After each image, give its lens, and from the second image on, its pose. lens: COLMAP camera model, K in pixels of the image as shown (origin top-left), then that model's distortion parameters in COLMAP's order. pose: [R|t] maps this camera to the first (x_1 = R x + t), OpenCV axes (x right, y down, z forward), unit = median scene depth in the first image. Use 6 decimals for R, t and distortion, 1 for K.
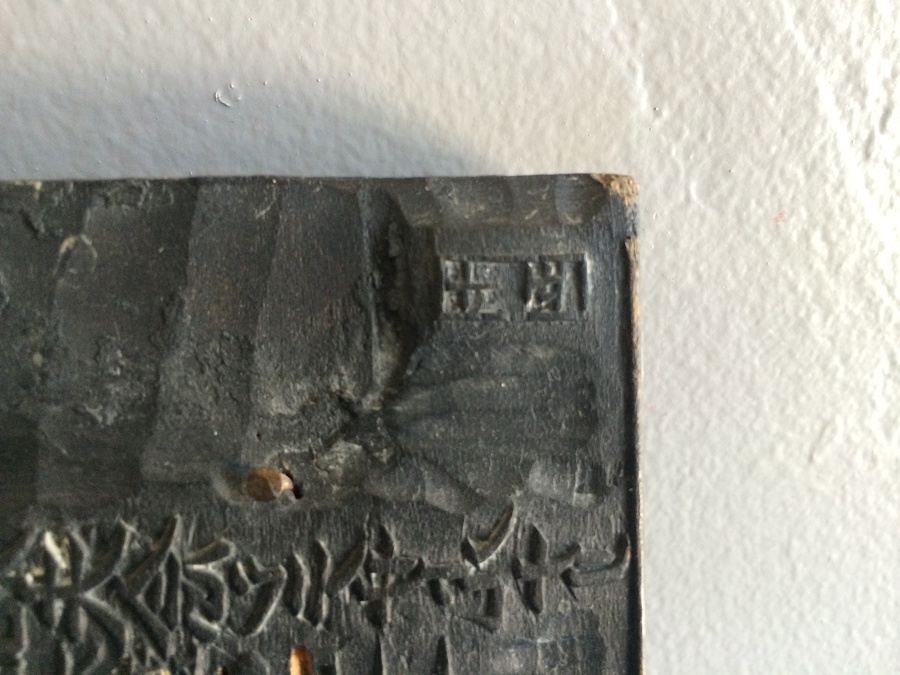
lens RADIAL K [[771.9, 0, 450.0], [0, 771.9, 337.5], [0, 0, 1]] dist [0.070108, -0.120479]
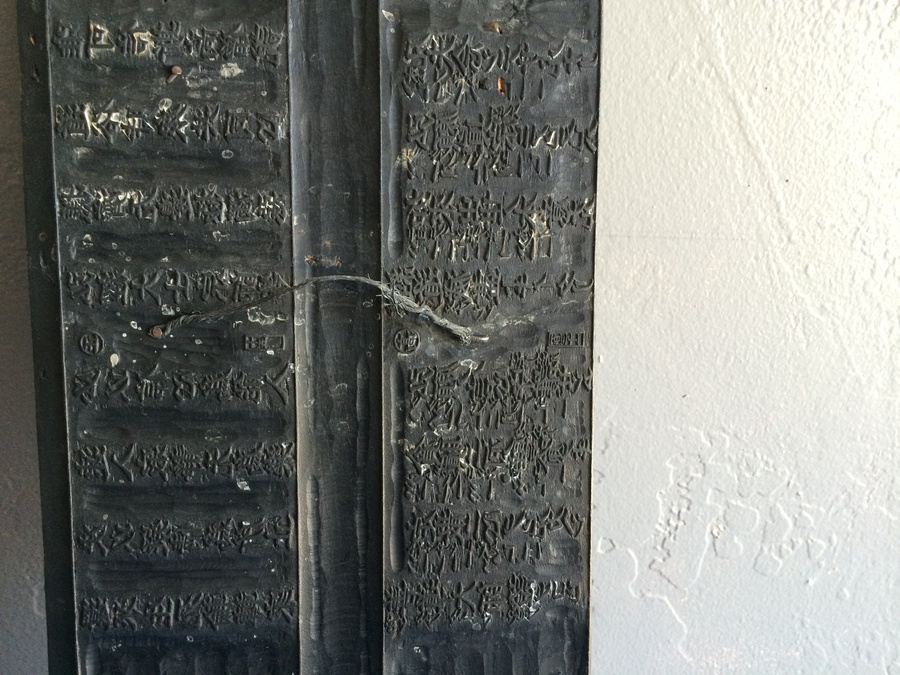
lens RADIAL K [[771.9, 0, 450.0], [0, 771.9, 337.5], [0, 0, 1]] dist [0.070108, -0.120479]
pose [[0.999598, 0.021639, 0.018315, -0.437769], [-0.022583, 0.998337, 0.053034, 1.313616], [-0.017137, -0.053427, 0.998425, -2.387173]]
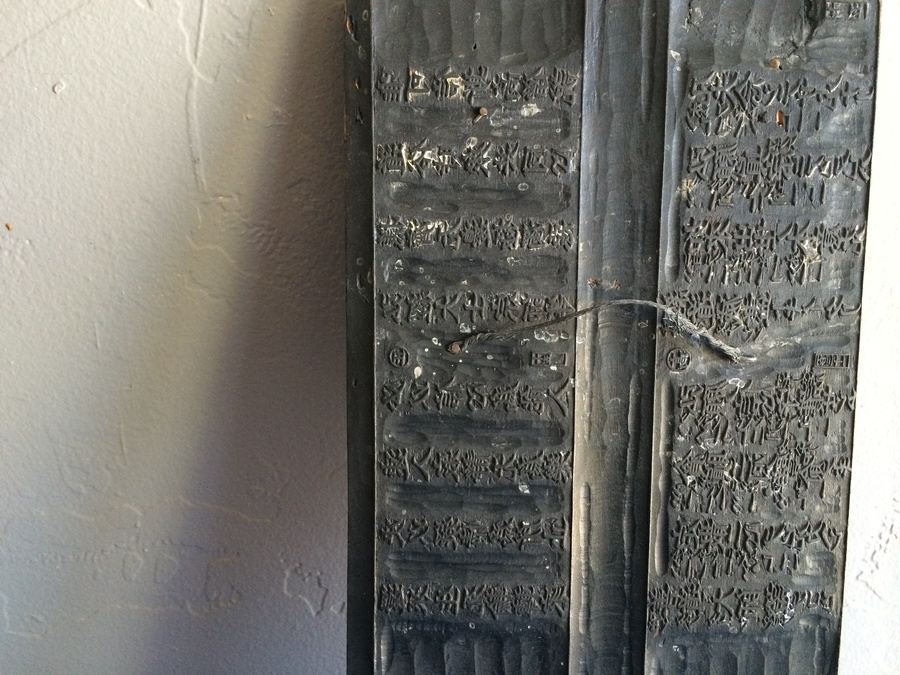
lens RADIAL K [[771.9, 0, 450.0], [0, 771.9, 337.5], [0, 0, 1]] dist [0.070108, -0.120479]
pose [[0.996114, 0.040327, -0.078299, -1.333138], [-0.035058, 0.997101, 0.067537, 1.204333], [0.080795, -0.064529, 0.994640, -2.672335]]
